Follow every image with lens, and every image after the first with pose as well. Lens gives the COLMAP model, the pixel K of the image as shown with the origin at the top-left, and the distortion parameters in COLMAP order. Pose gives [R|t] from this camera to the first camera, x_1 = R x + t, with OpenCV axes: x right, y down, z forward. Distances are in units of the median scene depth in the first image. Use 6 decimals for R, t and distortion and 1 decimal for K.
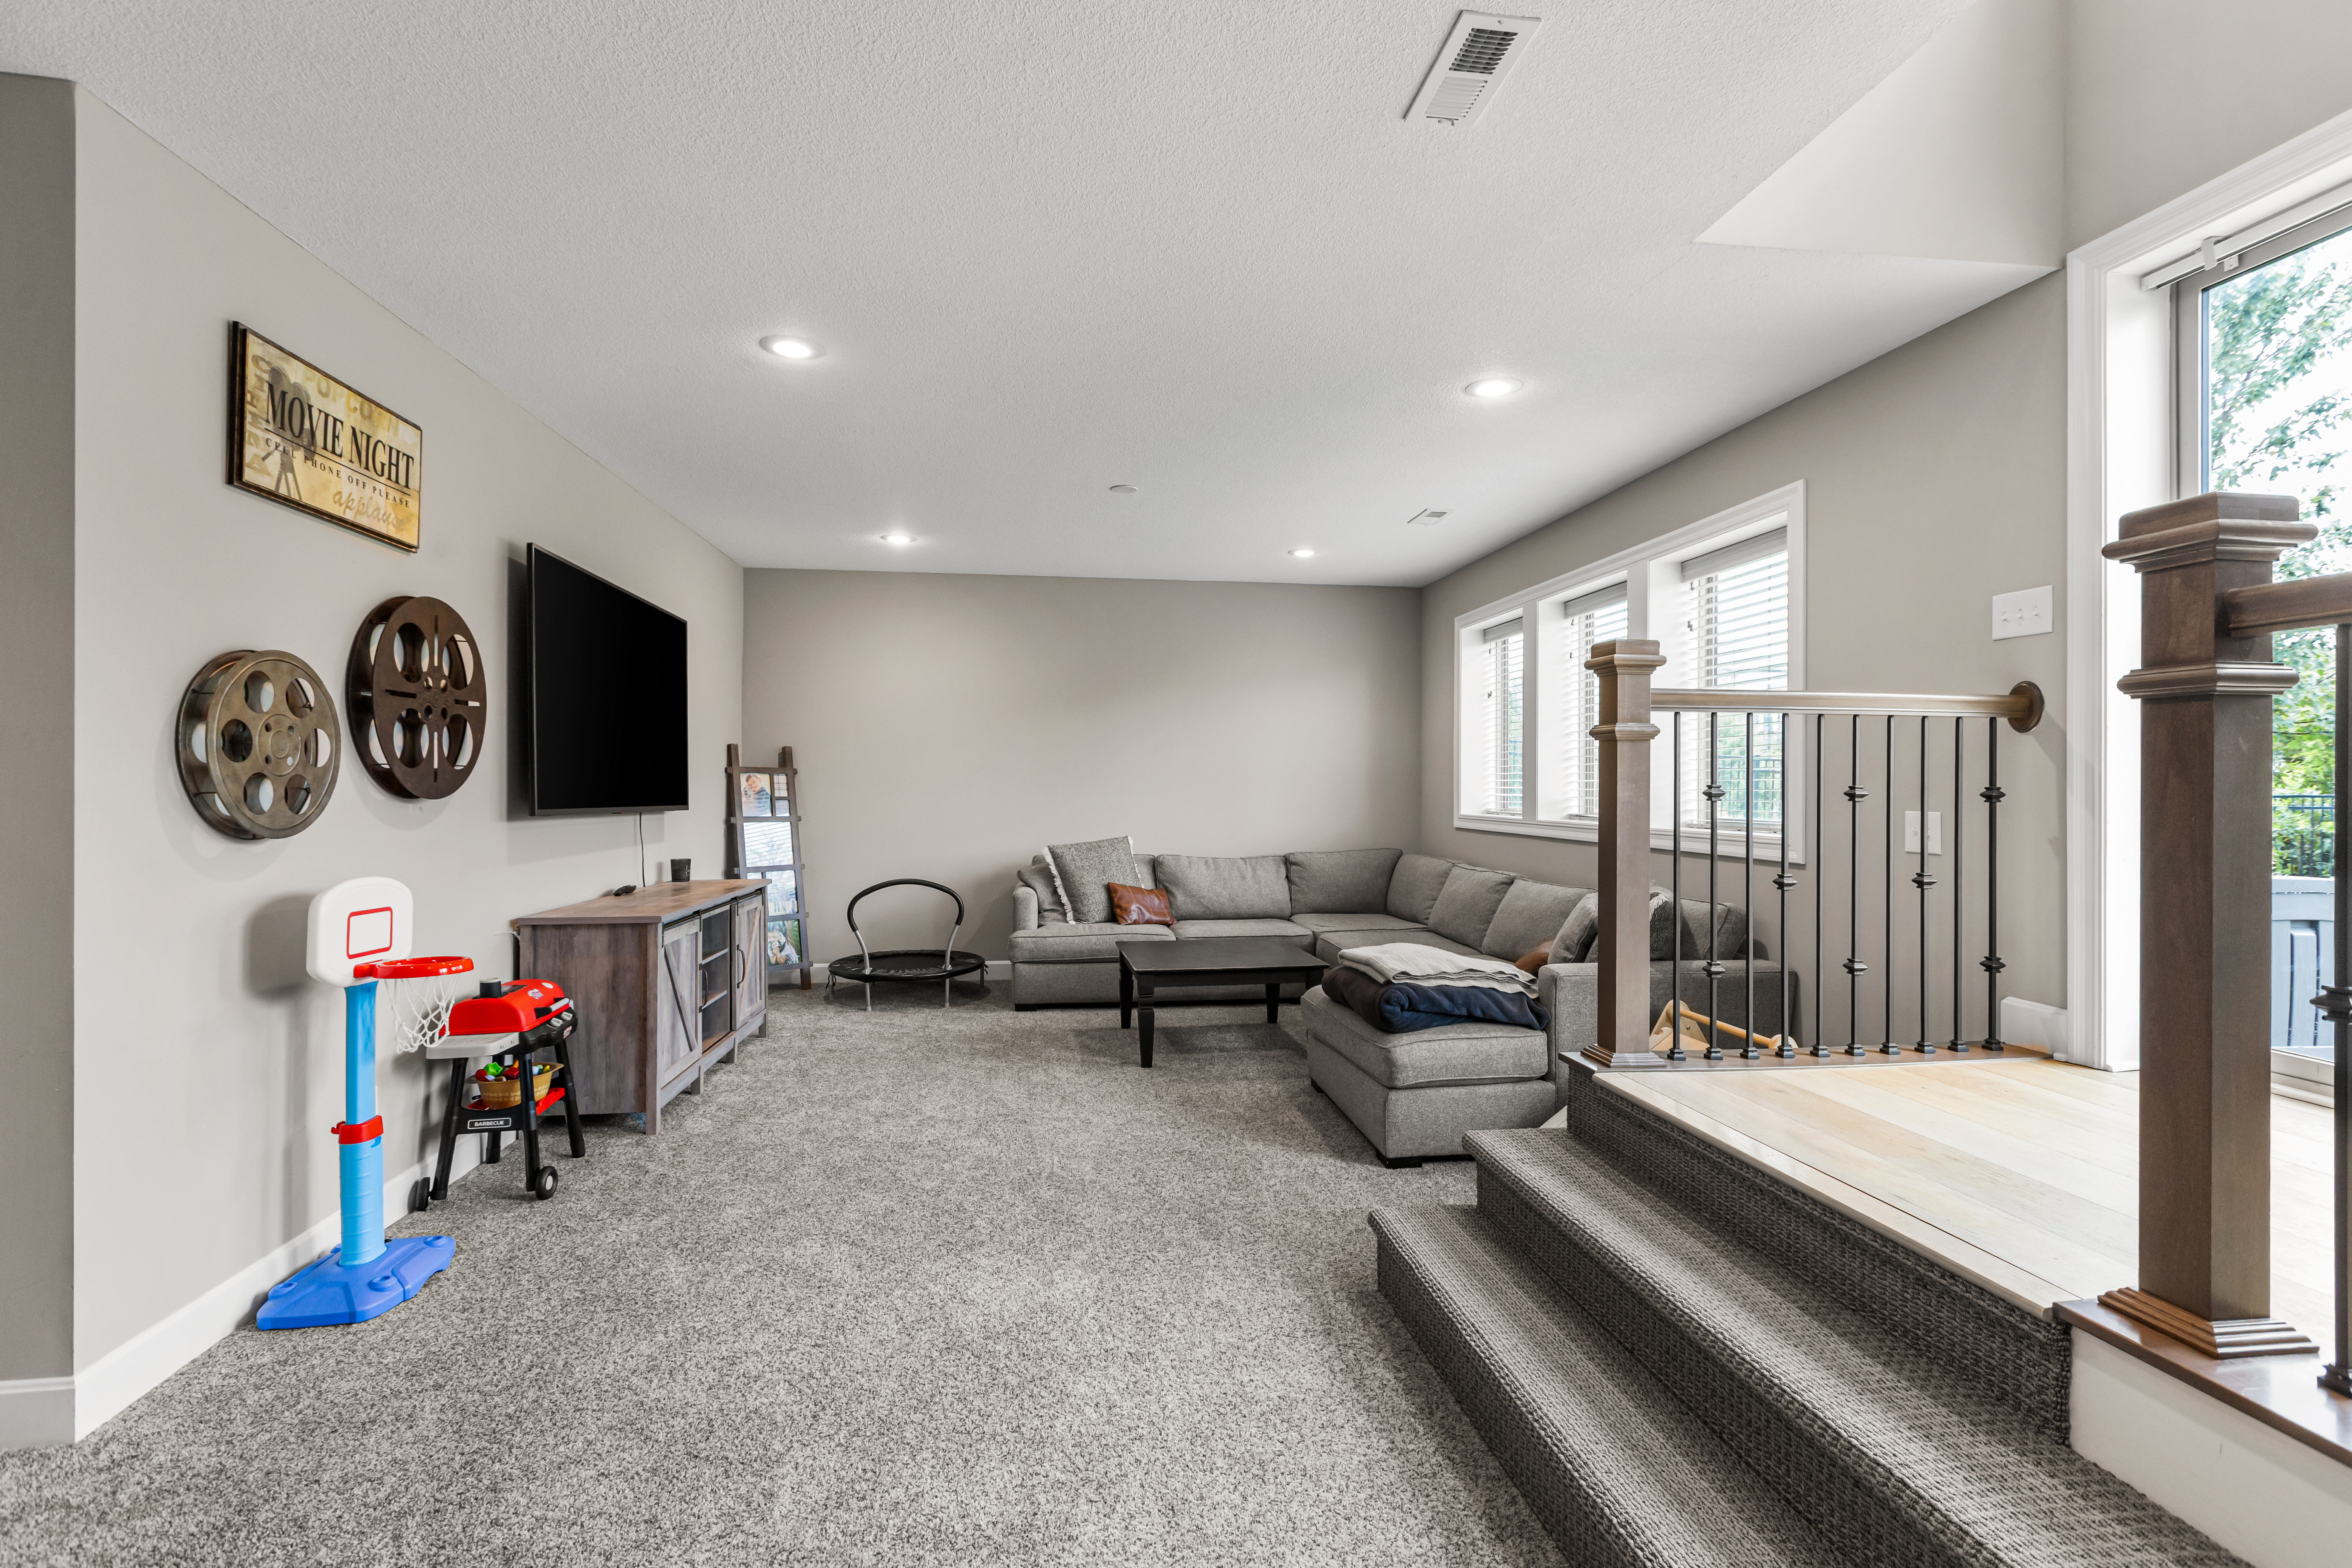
lens RADIAL K [[1051.5, 0, 1178.6], [0, 1051.5, 780.7], [0, 0, 1]] dist [-0.000685, -0.000199]
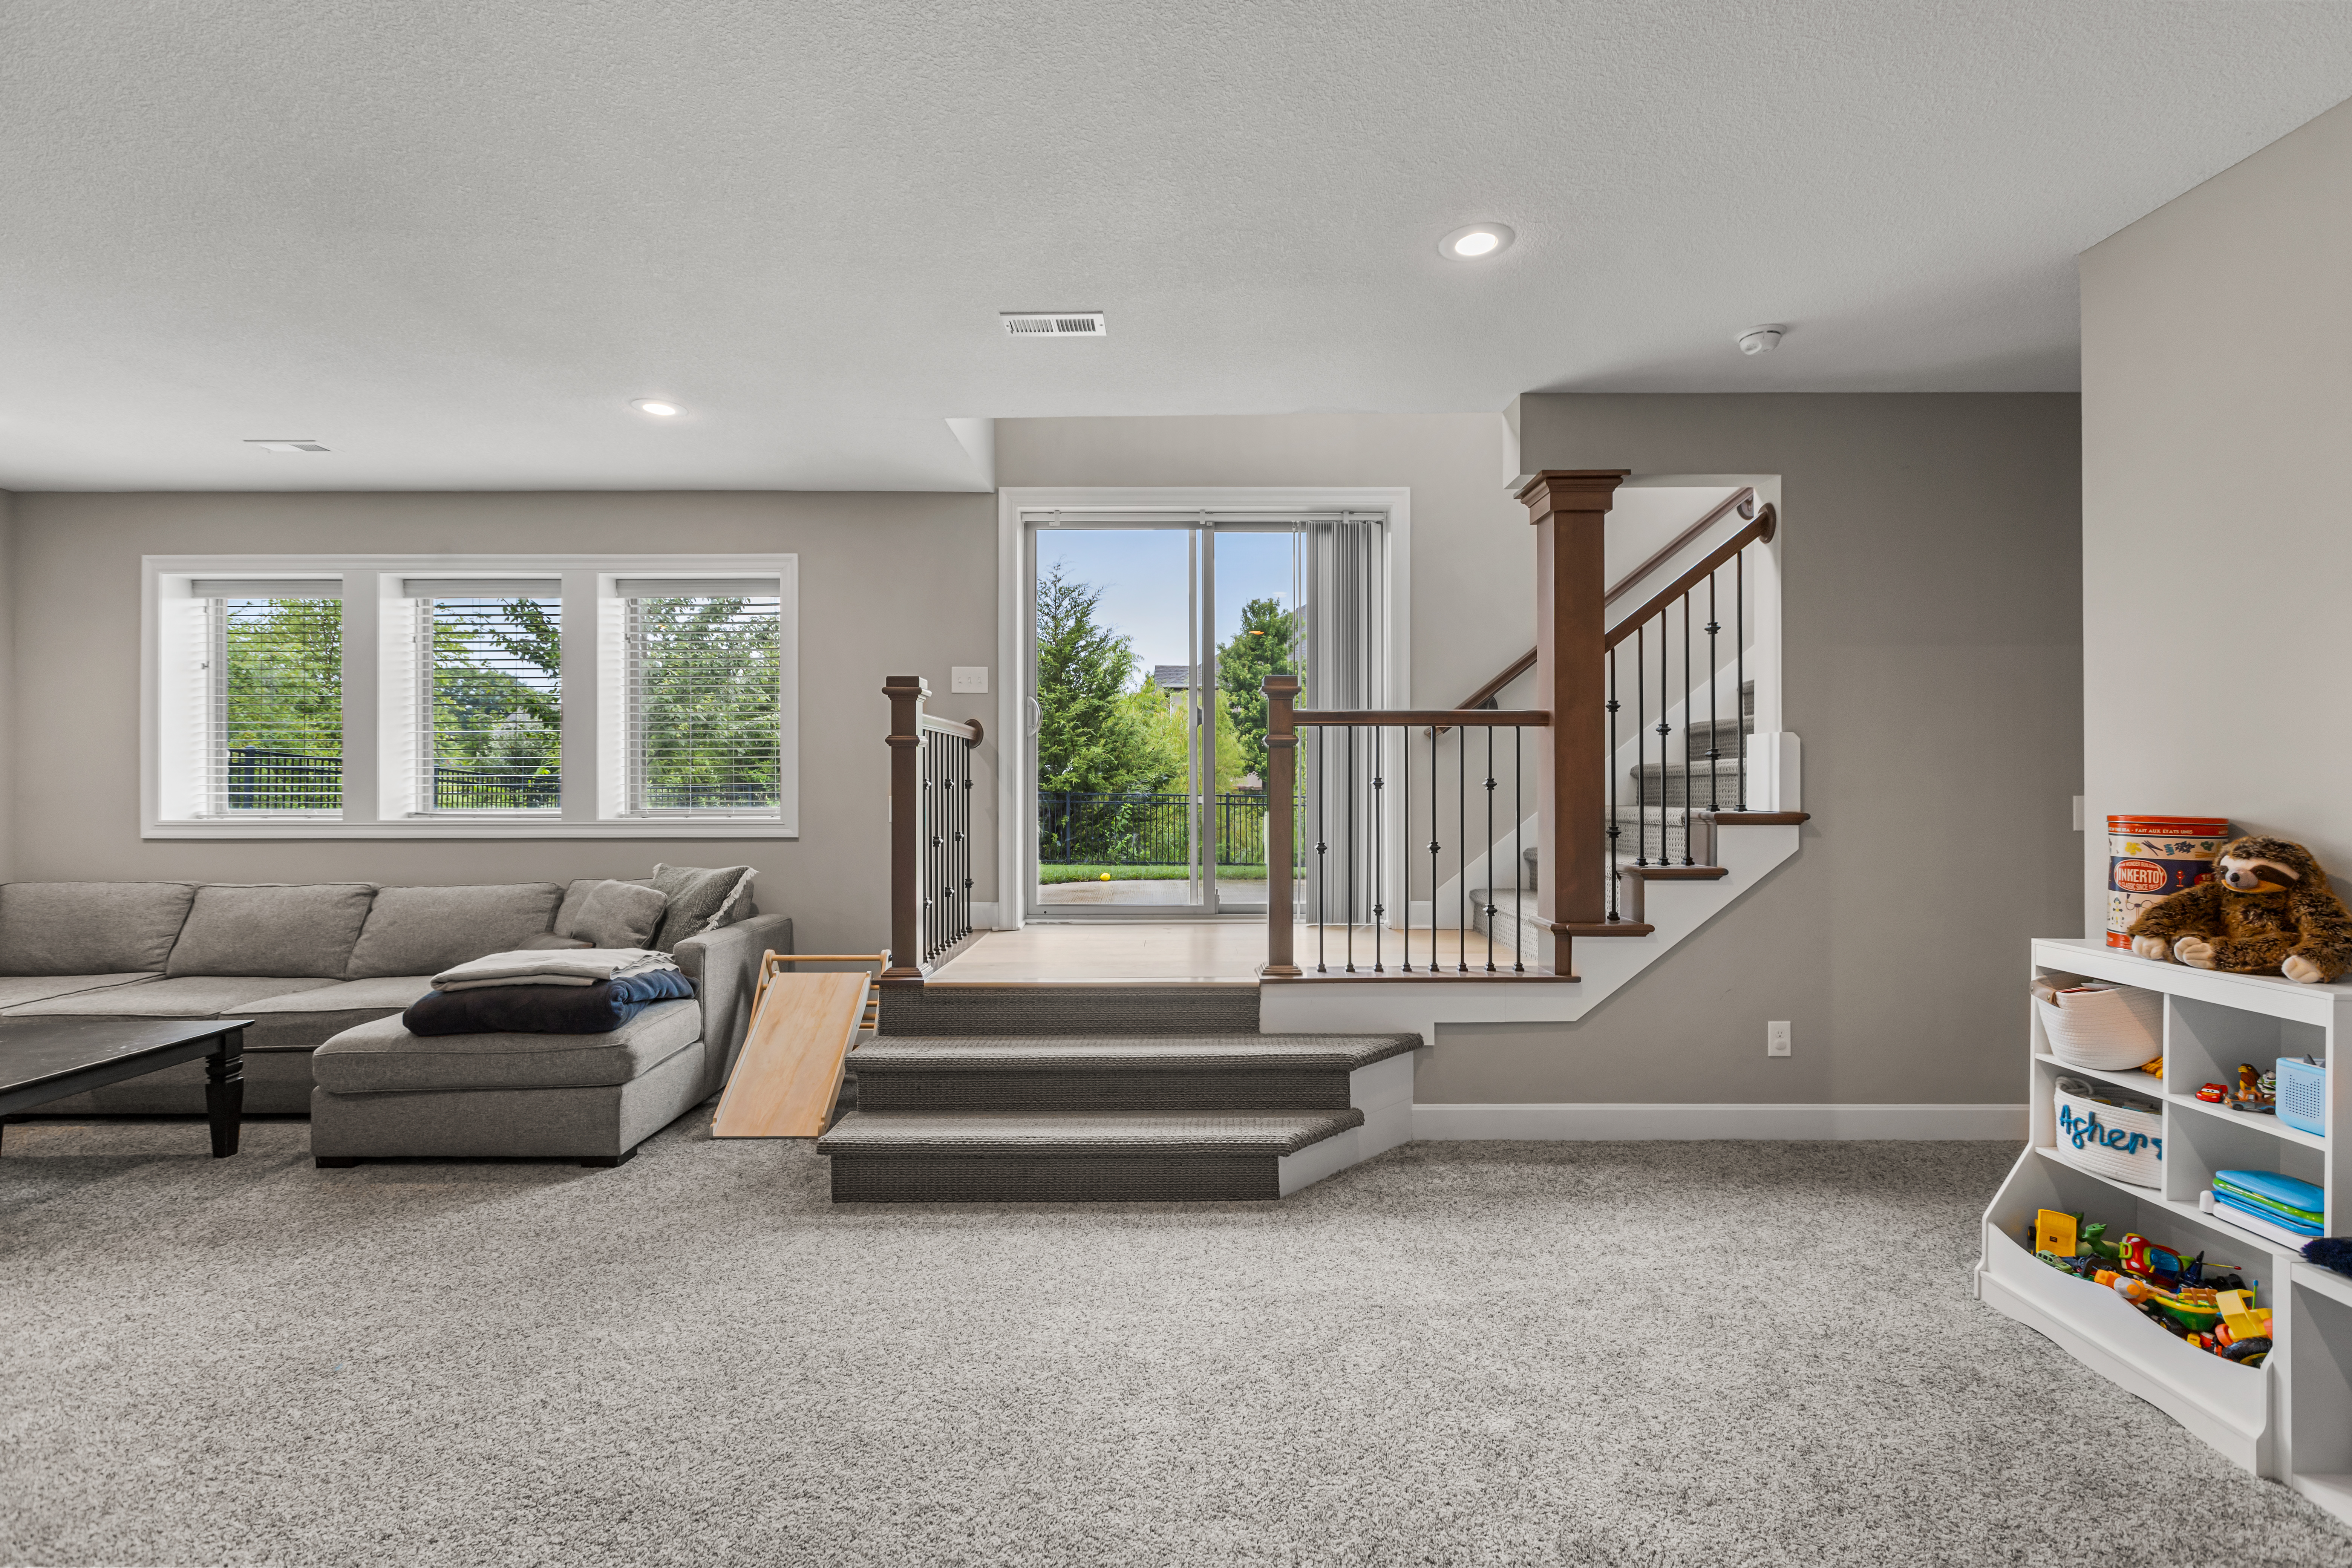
lens RADIAL K [[1051.5, 0, 1178.6], [0, 1051.5, 780.7], [0, 0, 1]] dist [-0.000685, -0.000199]
pose [[0.138100, -0.001286, 0.990417, -0.875891], [-0.000597, 0.999999, 0.001382, 0.004484], [-0.990418, -0.000782, 0.138099, 0.422101]]
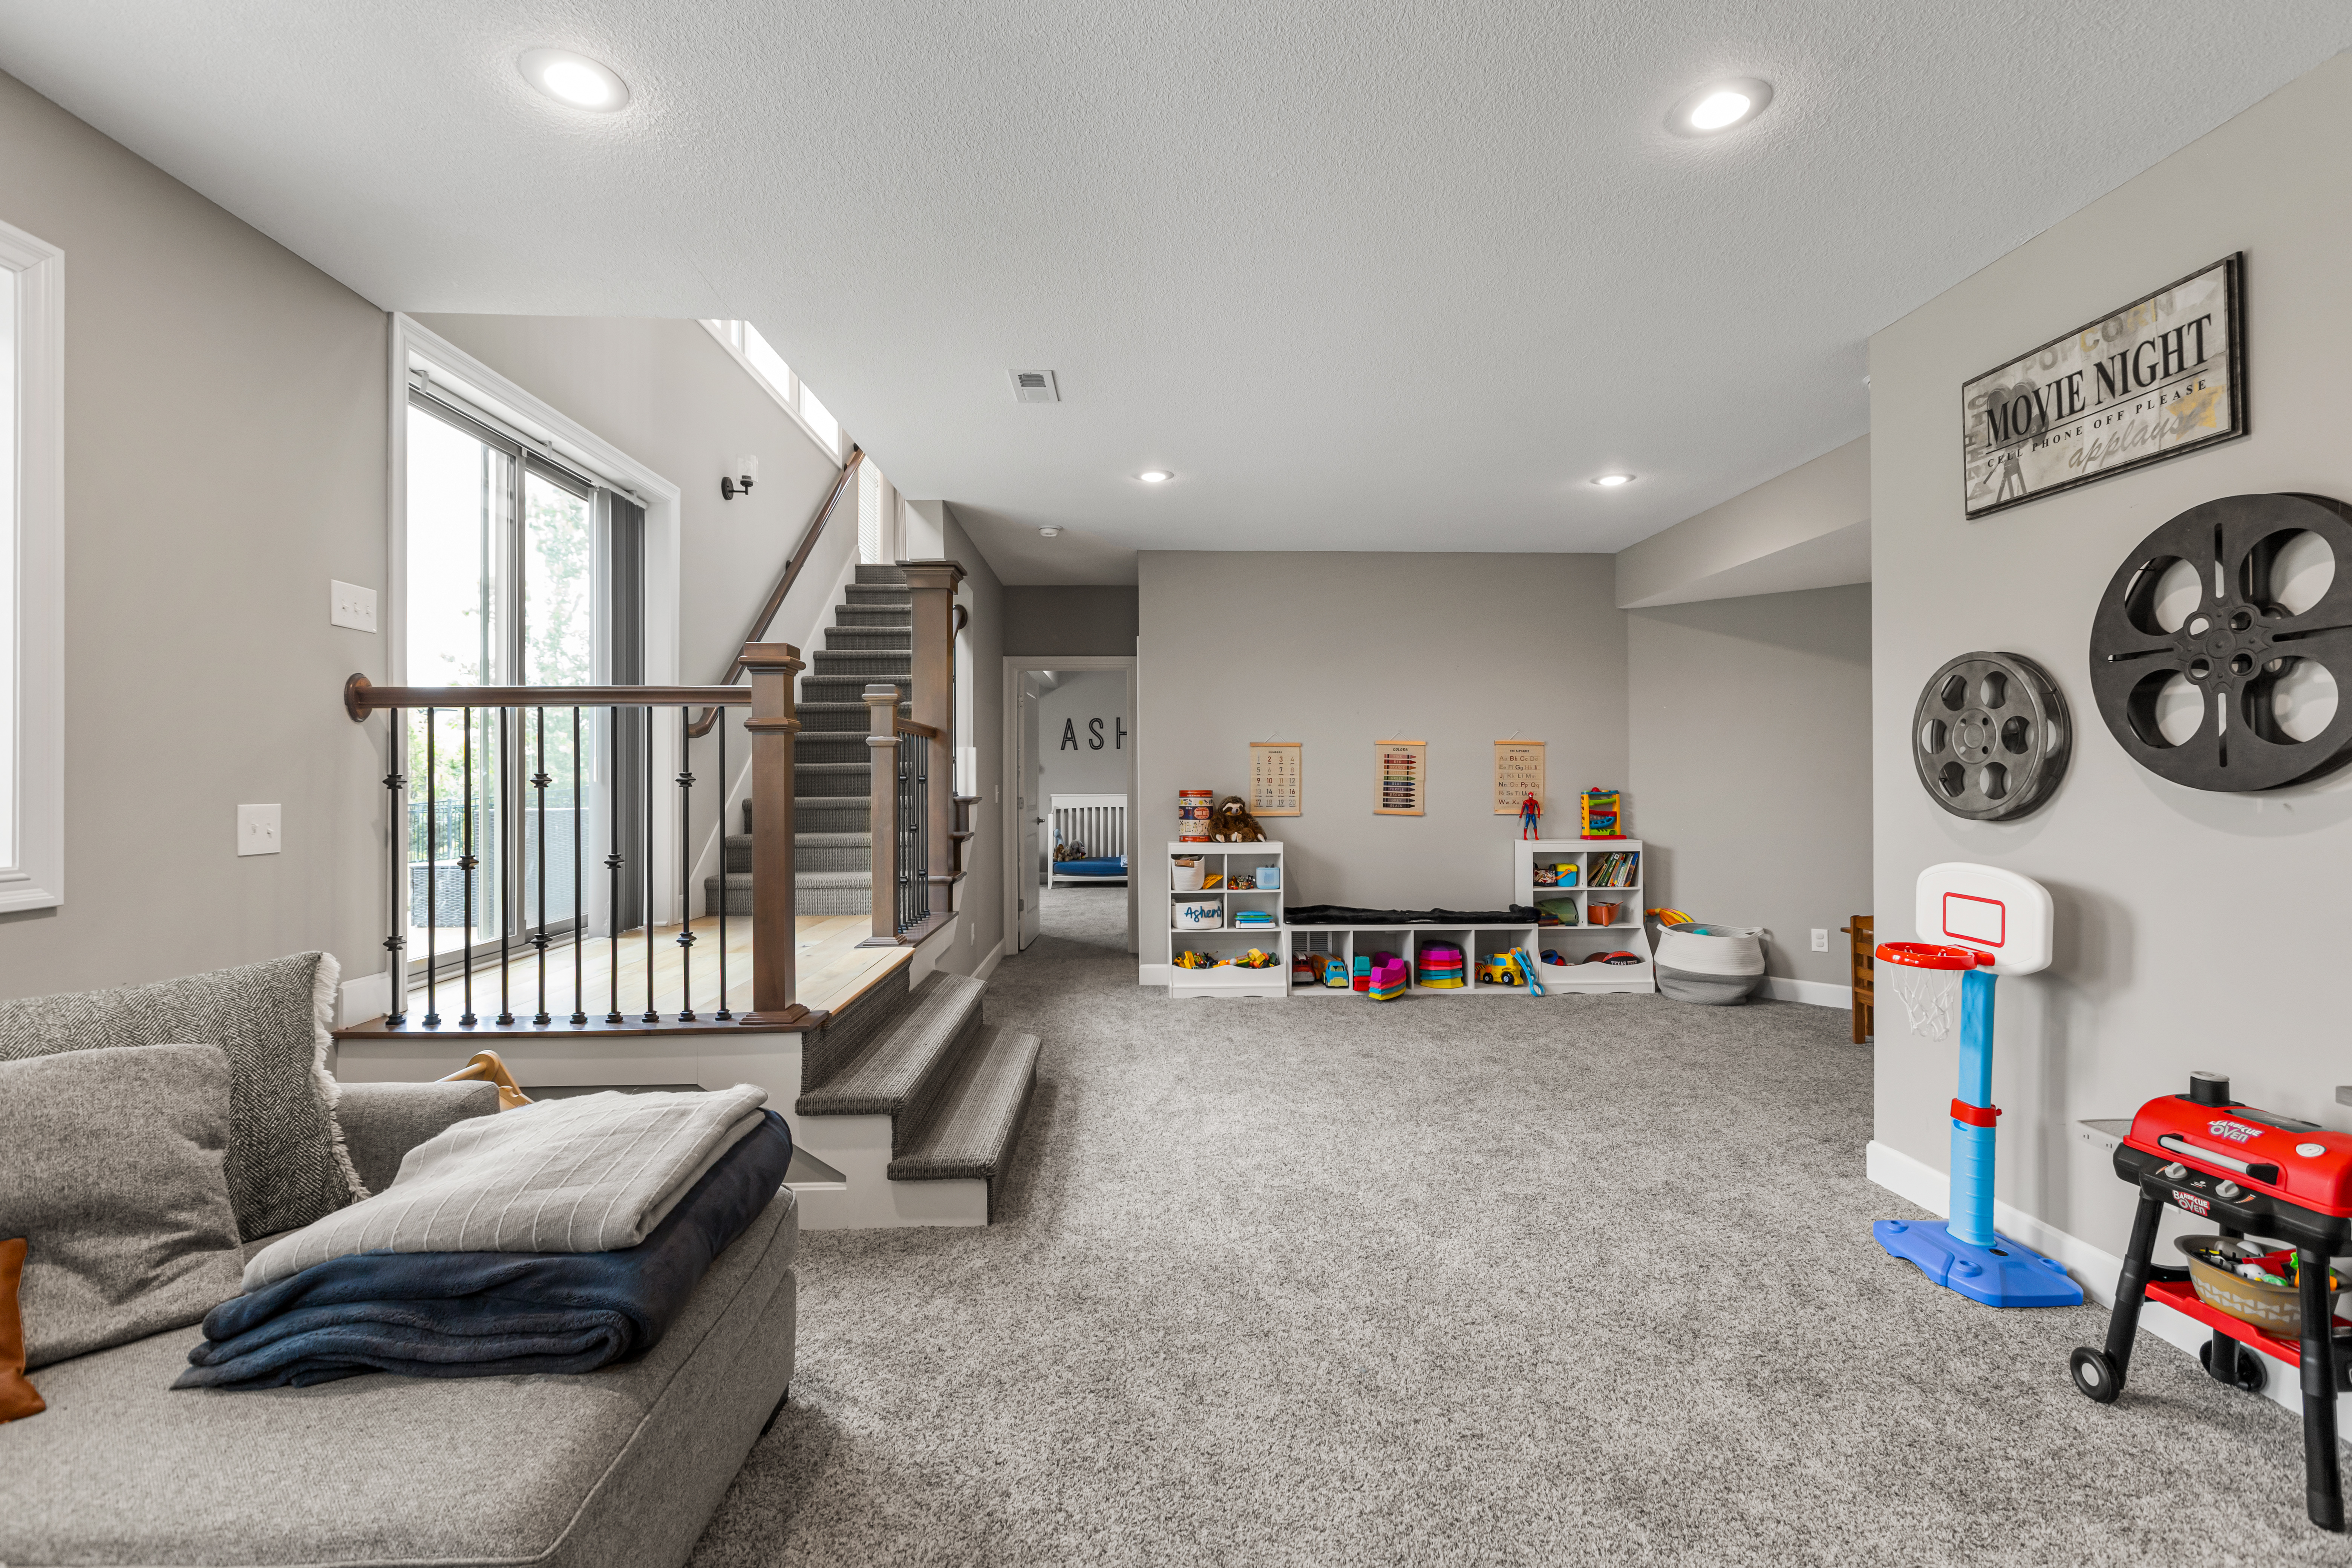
lens RADIAL K [[1050.2, 0, 1177.5], [0, 1050.2, 772.7], [0, 0, 1]] dist [0.001221, -0.000217]
pose [[-0.994961, 0.000571, 0.100261, -0.111122], [-0.000056, 0.999980, -0.006247, 0.010381], [-0.100263, -0.006221, -0.994942, 1.963647]]
